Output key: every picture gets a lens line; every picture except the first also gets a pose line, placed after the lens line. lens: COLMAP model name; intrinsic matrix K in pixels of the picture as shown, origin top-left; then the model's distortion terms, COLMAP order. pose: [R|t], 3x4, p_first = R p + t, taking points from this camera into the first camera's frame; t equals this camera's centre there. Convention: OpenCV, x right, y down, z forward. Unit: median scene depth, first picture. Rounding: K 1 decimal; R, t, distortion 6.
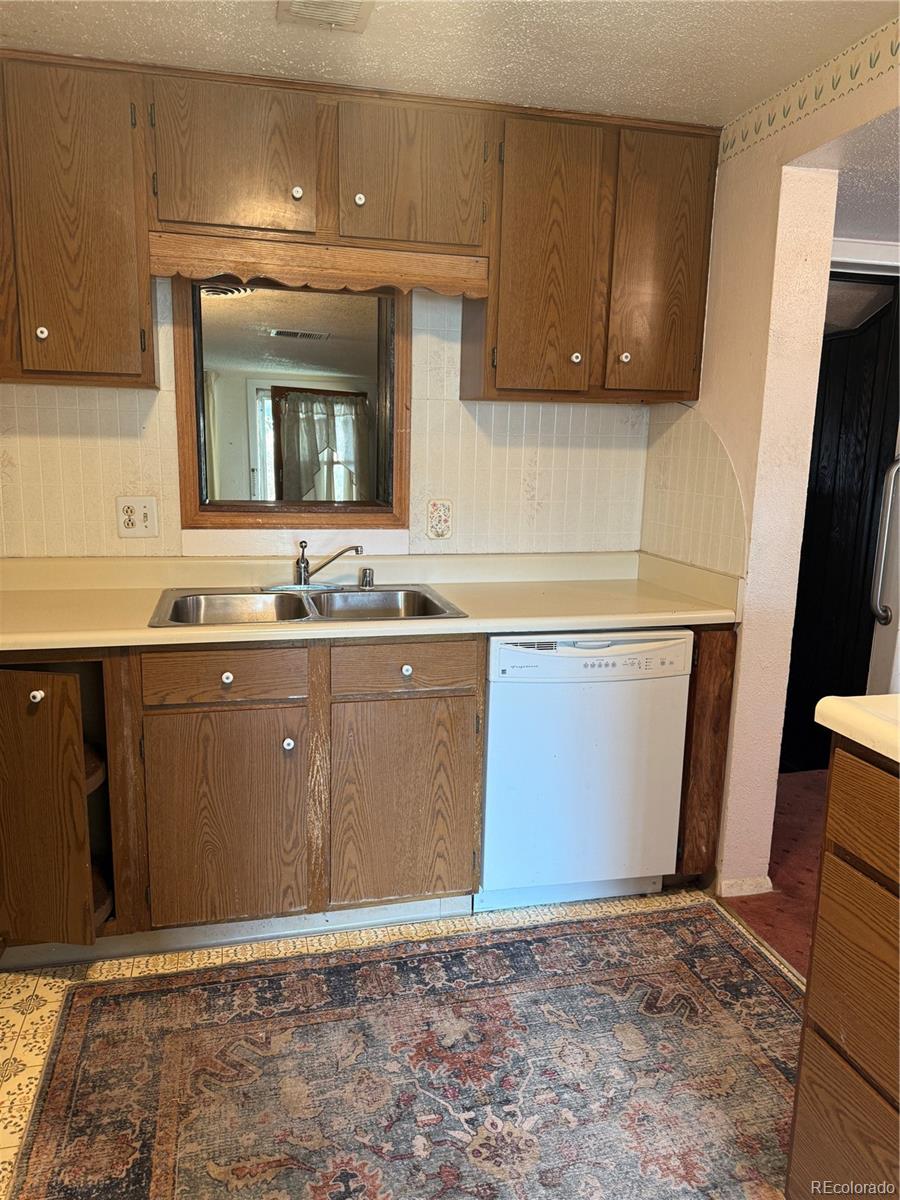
lens RADIAL K [[853.2, 0, 446.2], [0, 853.2, 596.6], [0, 0, 1]] dist [0.039149, -0.042546]
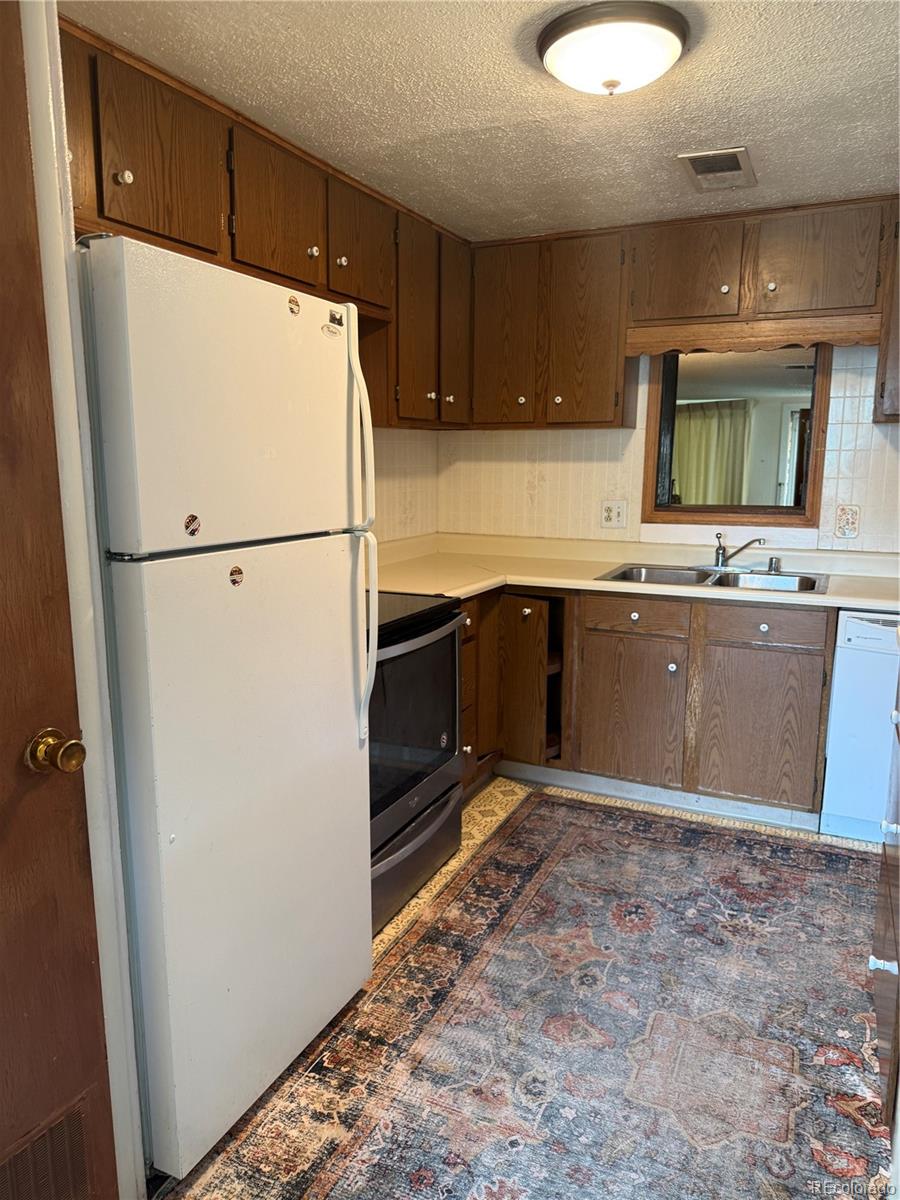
lens RADIAL K [[853.2, 0, 437.1], [0, 853.2, 600.1], [0, 0, 1]] dist [0.039149, -0.042546]
pose [[0.770956, 0.089301, -0.630597, 0.418097], [-0.098997, 0.994890, 0.019857, 0.067782], [0.629148, 0.047119, 0.775856, -0.402684]]
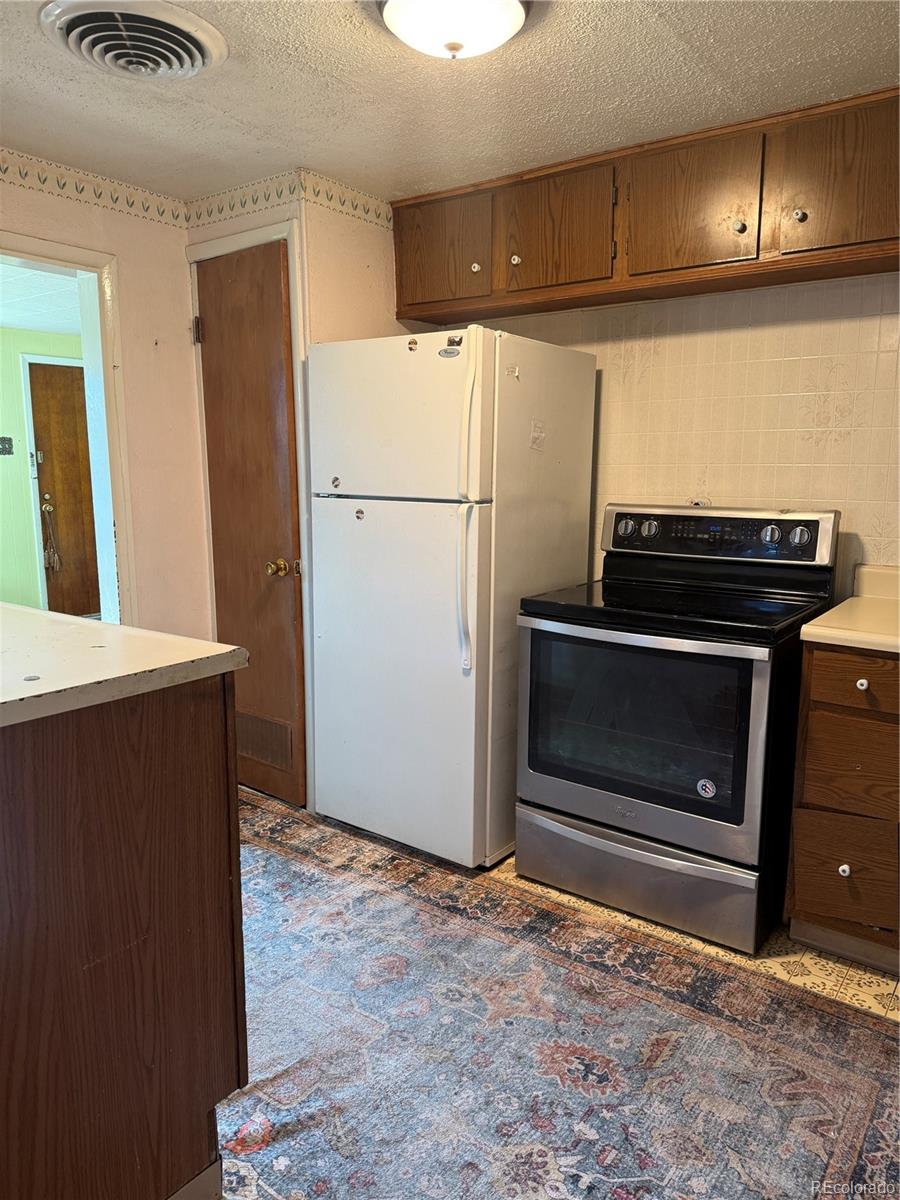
lens RADIAL K [[853.2, 0, 445.4], [0, 853.2, 598.5], [0, 0, 1]] dist [0.039149, -0.042546]
pose [[-0.781696, 0.083138, -0.618093, 0.521112], [-0.122445, 0.951327, 0.282815, -0.179522], [0.611521, 0.296758, -0.733469, 1.115658]]
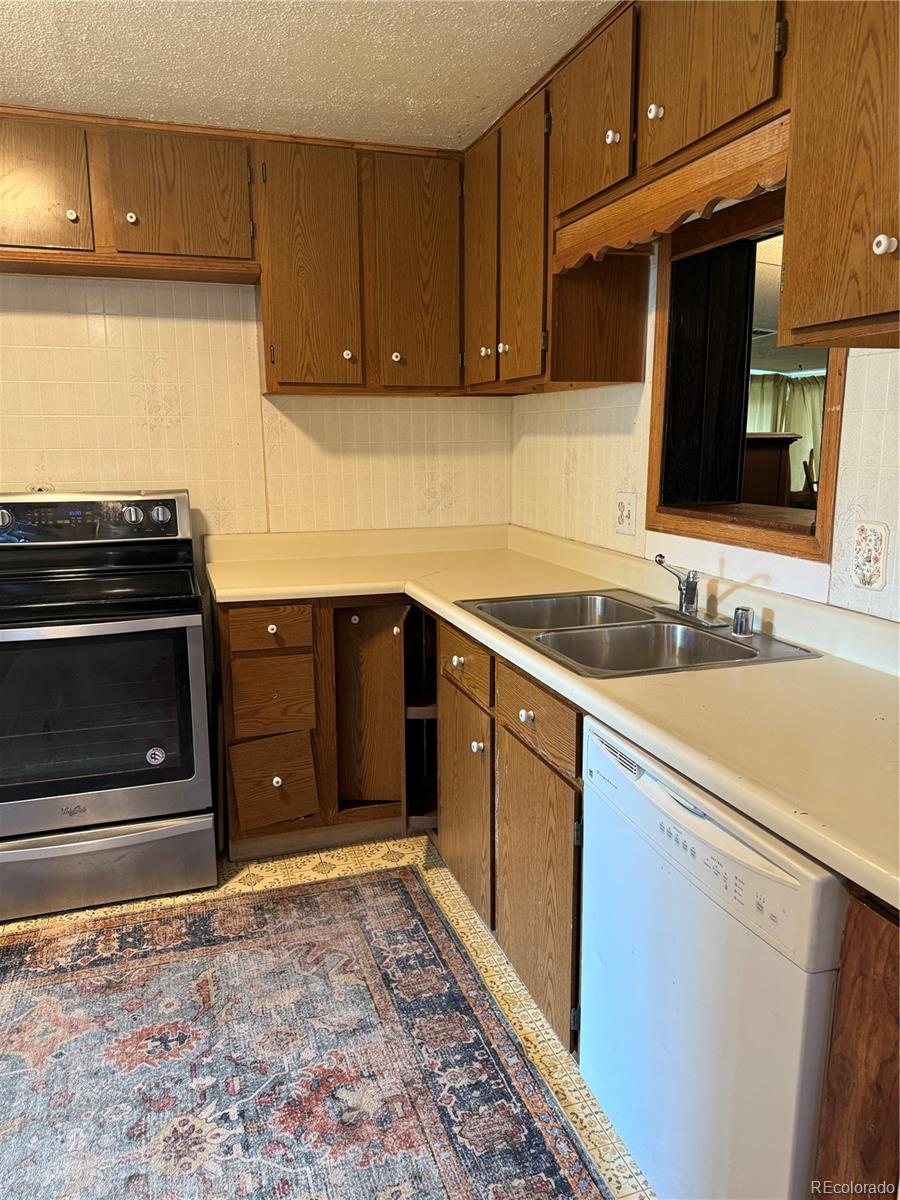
lens RADIAL K [[853.2, 0, 448.0], [0, 853.2, 600.3], [0, 0, 1]] dist [0.039149, -0.042546]
pose [[0.066456, 0.172411, -0.982781, 0.732348], [-0.166845, 0.973011, 0.159415, -0.139664], [0.983741, 0.153378, 0.093429, 0.847579]]
